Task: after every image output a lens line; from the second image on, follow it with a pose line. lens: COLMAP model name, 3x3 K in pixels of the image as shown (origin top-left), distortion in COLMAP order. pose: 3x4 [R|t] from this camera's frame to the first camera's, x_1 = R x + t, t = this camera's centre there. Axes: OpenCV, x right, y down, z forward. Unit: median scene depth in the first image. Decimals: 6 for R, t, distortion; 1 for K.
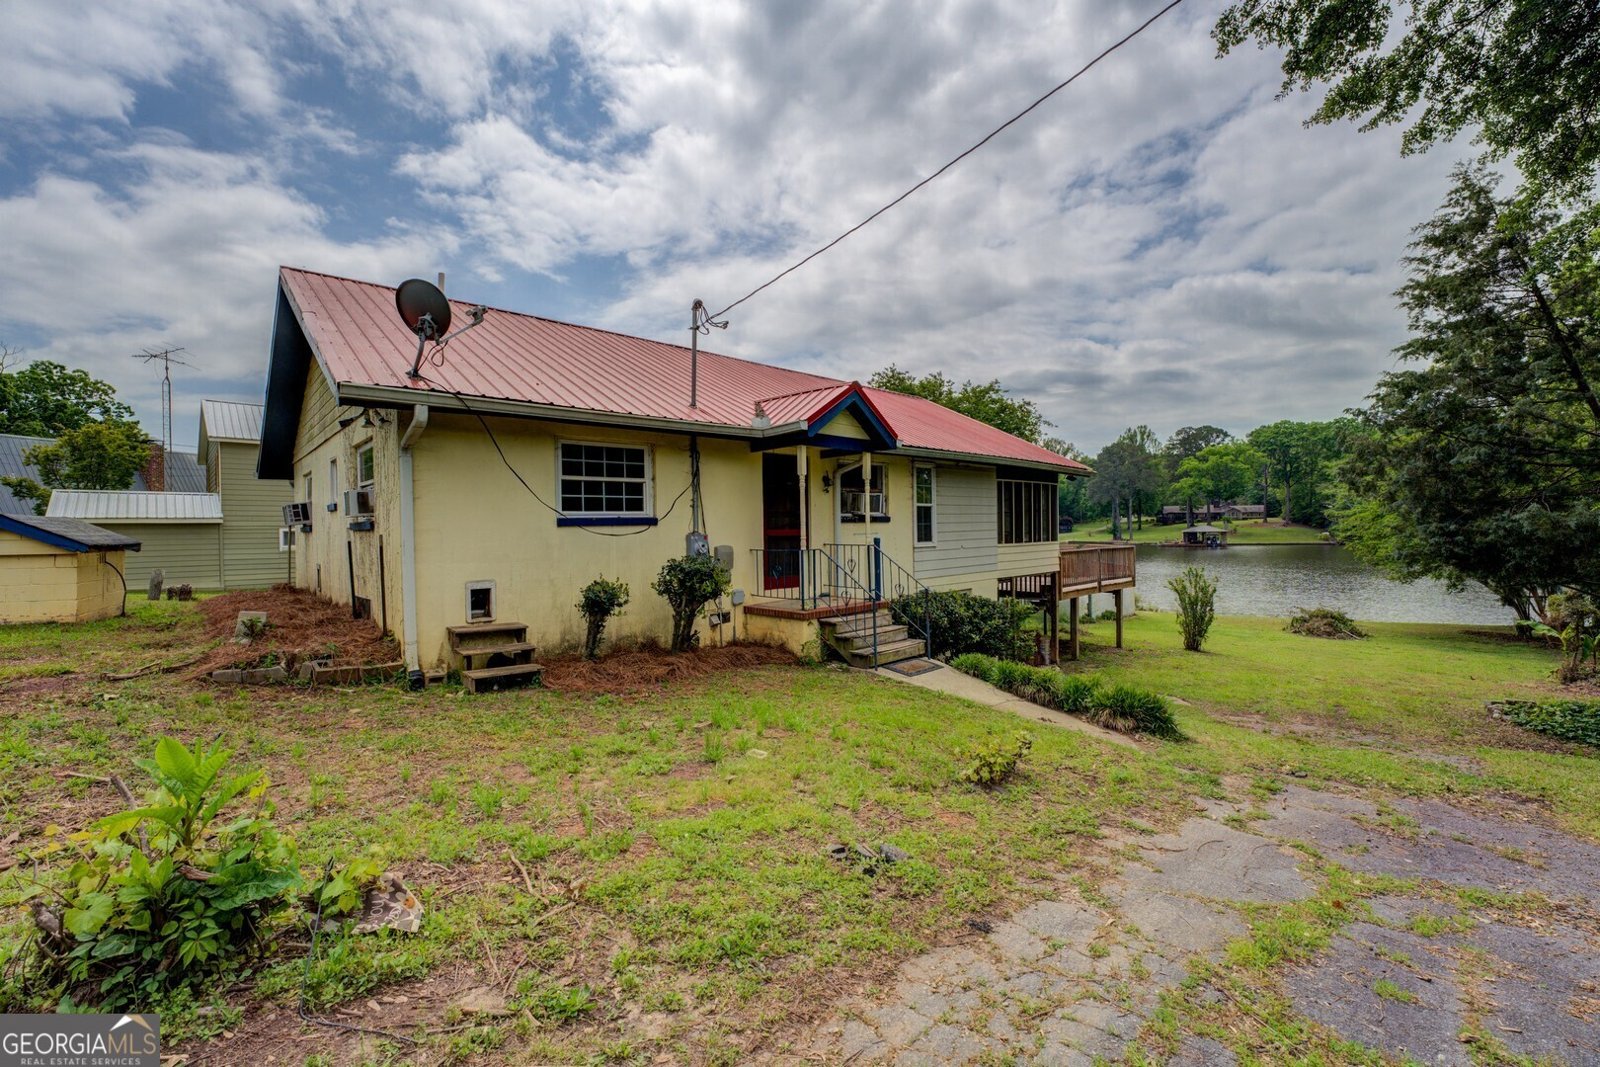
lens RADIAL K [[661.5, 0, 801.5], [0, 661.5, 526.4], [0, 0, 1]] dist [-0.012461, -0.000171]
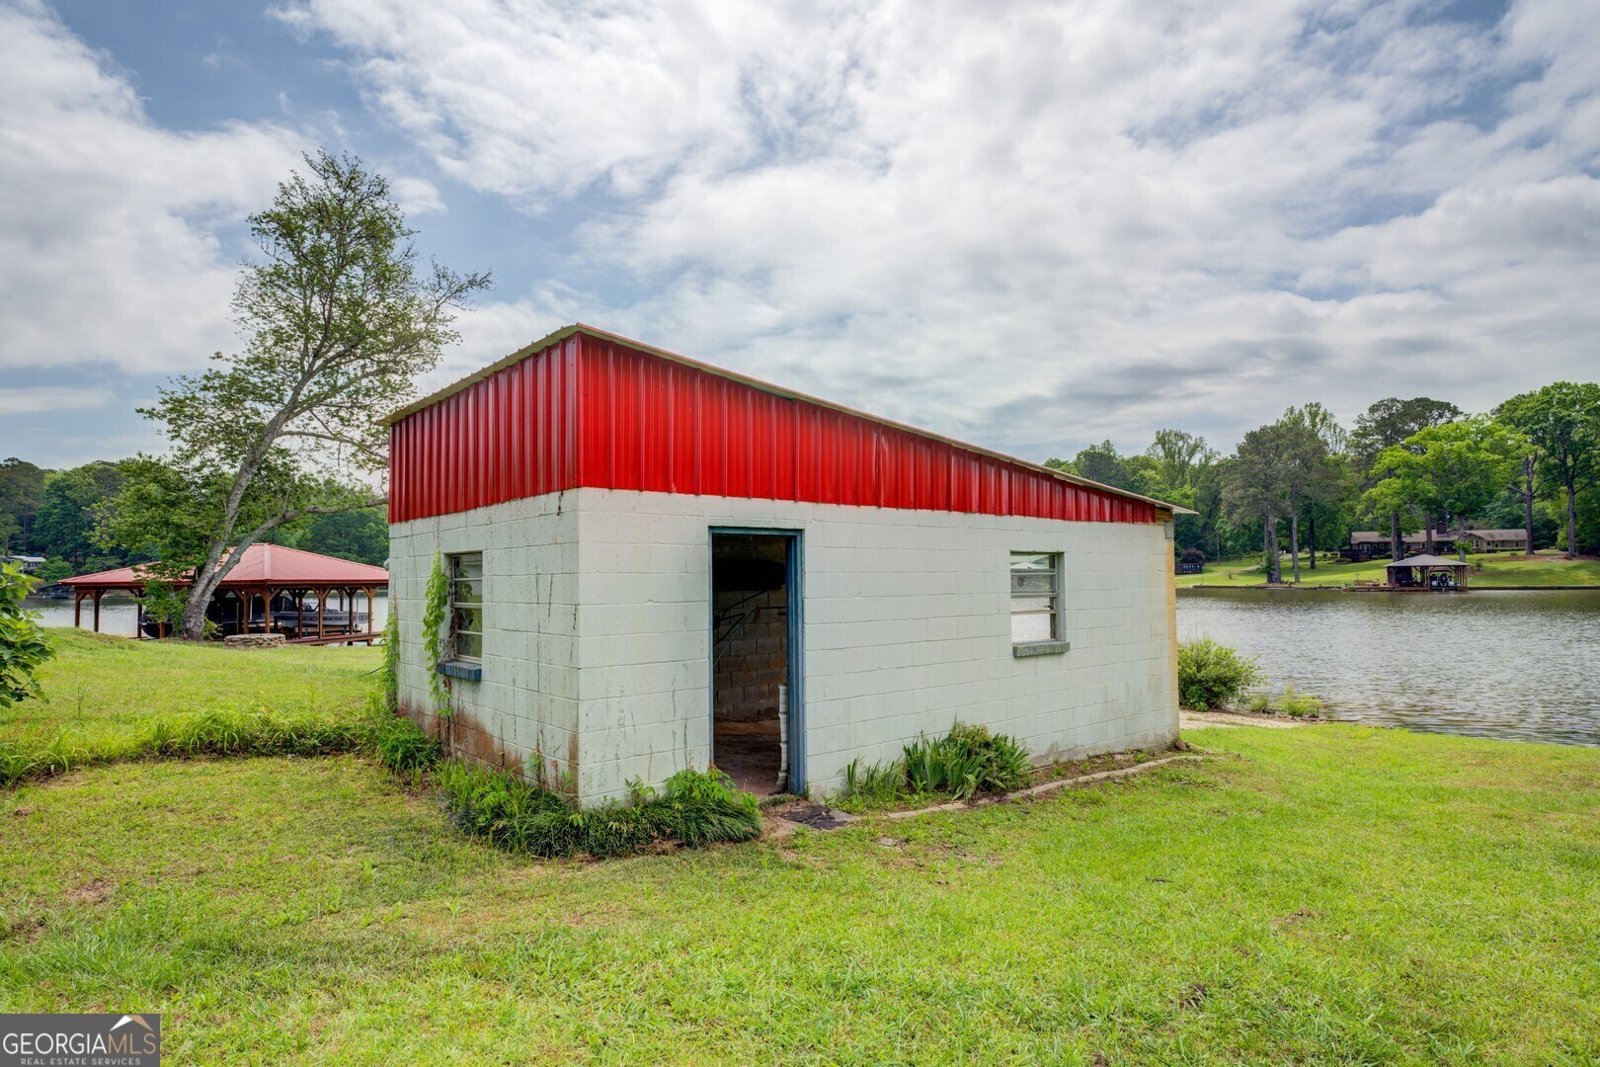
lens RADIAL K [[891.0, 0, 796.0], [0, 891.0, 534.0], [0, 0, 1]] dist [0.002154, 0.001246]
pose [[0.998255, -0.001511, -0.059035, 0.085934], [-0.001549, 0.998659, -0.051749, 0.017562], [0.059034, 0.051750, 0.996914, 0.148613]]
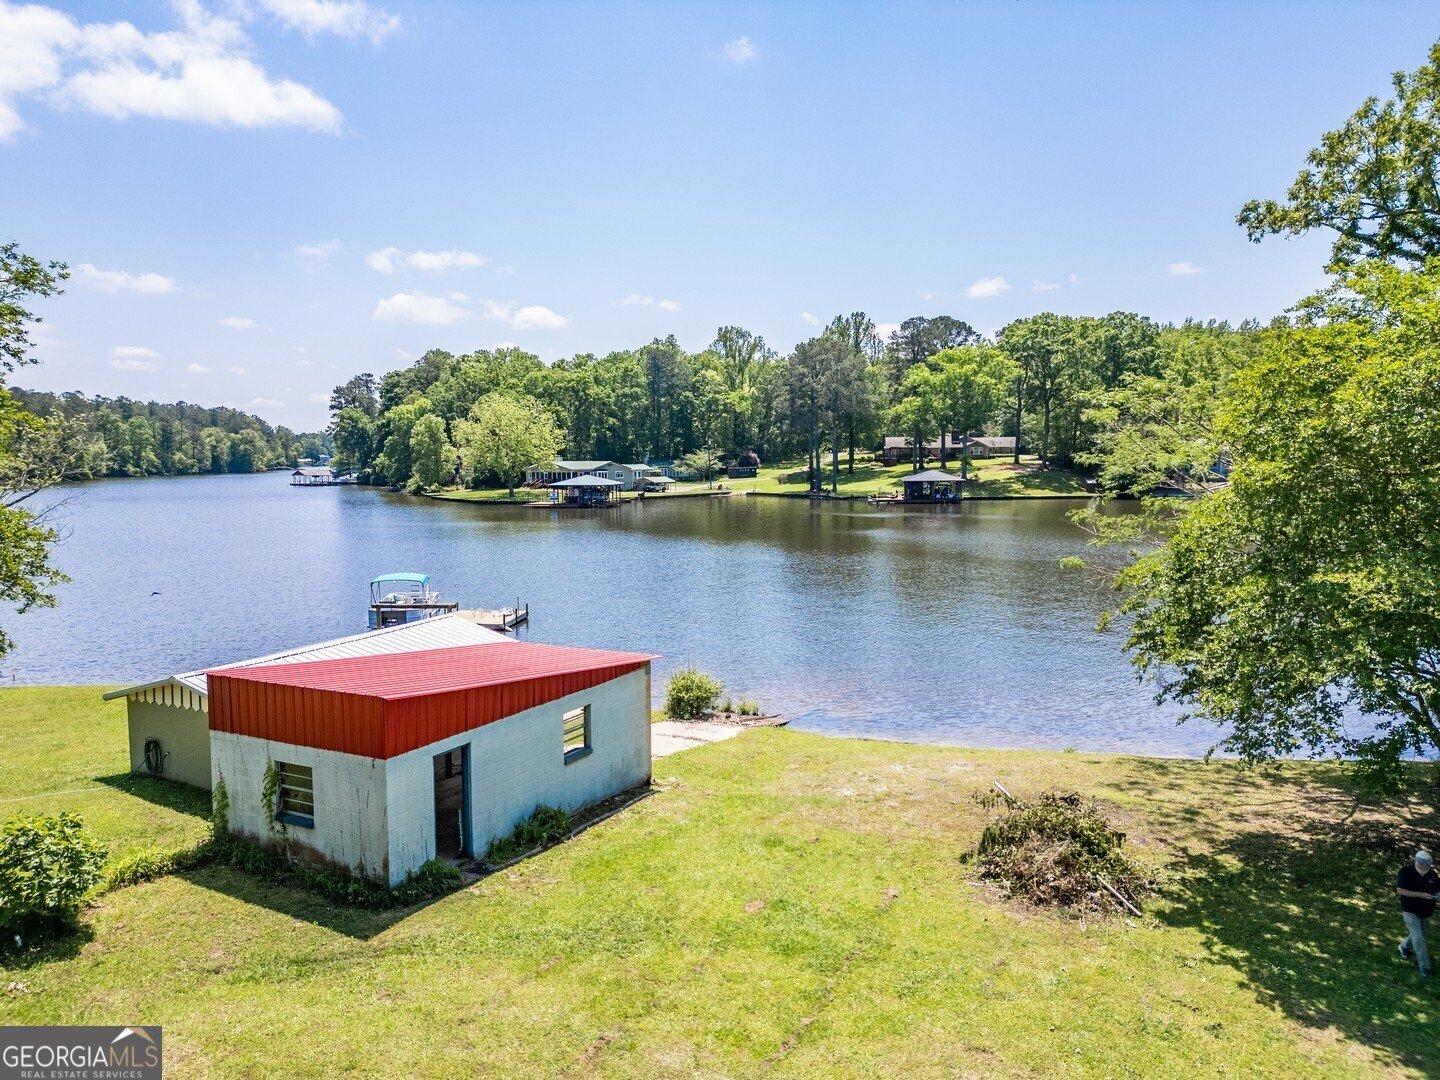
lens RADIAL K [[1008.2, 0, 723.6], [0, 1008.2, 544.4], [0, 0, 1]] dist [0.055609, -0.044732]
pose [[0.947523, -0.024334, 0.318760, 0.077166], [-0.002429, 0.996522, 0.083295, -0.009564], [-0.319679, -0.079698, 0.944168, 0.093233]]
